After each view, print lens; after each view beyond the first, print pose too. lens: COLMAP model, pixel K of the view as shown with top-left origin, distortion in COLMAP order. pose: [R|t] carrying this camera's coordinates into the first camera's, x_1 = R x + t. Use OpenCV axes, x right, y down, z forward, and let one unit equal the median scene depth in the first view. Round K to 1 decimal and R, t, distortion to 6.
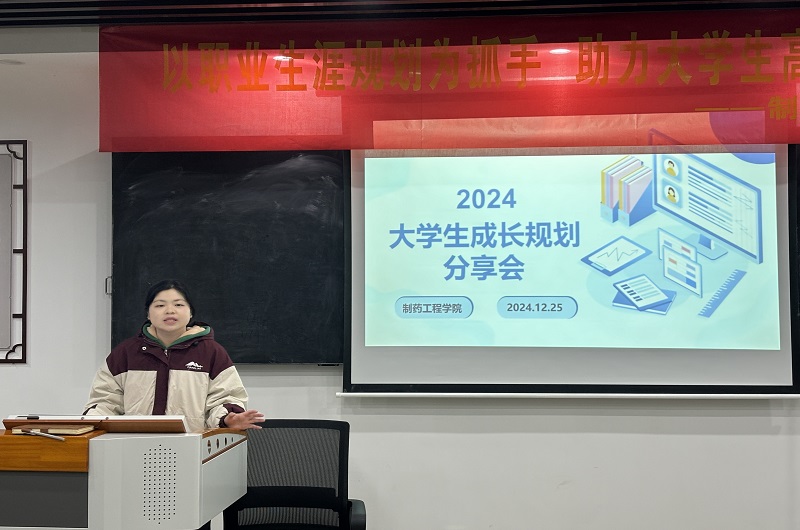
lens RADIAL K [[1165.3, 0, 423.7], [0, 1165.3, 245.3], [0, 0, 1]] dist [0.195265, 0.000000]
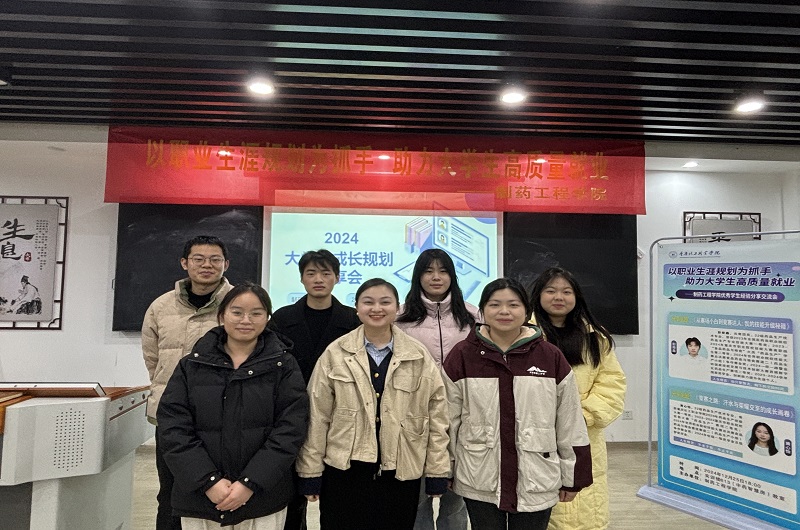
lens RADIAL K [[436.4, 0, 383.8], [0, 436.4, 251.2], [0, 0, 1]] dist [0.073680, -0.002456]
pose [[0.992061, 0.027044, 0.122815, 0.036725], [-0.021518, 0.998705, -0.046104, 0.009327], [-0.123902, 0.043096, 0.991358, 0.337042]]
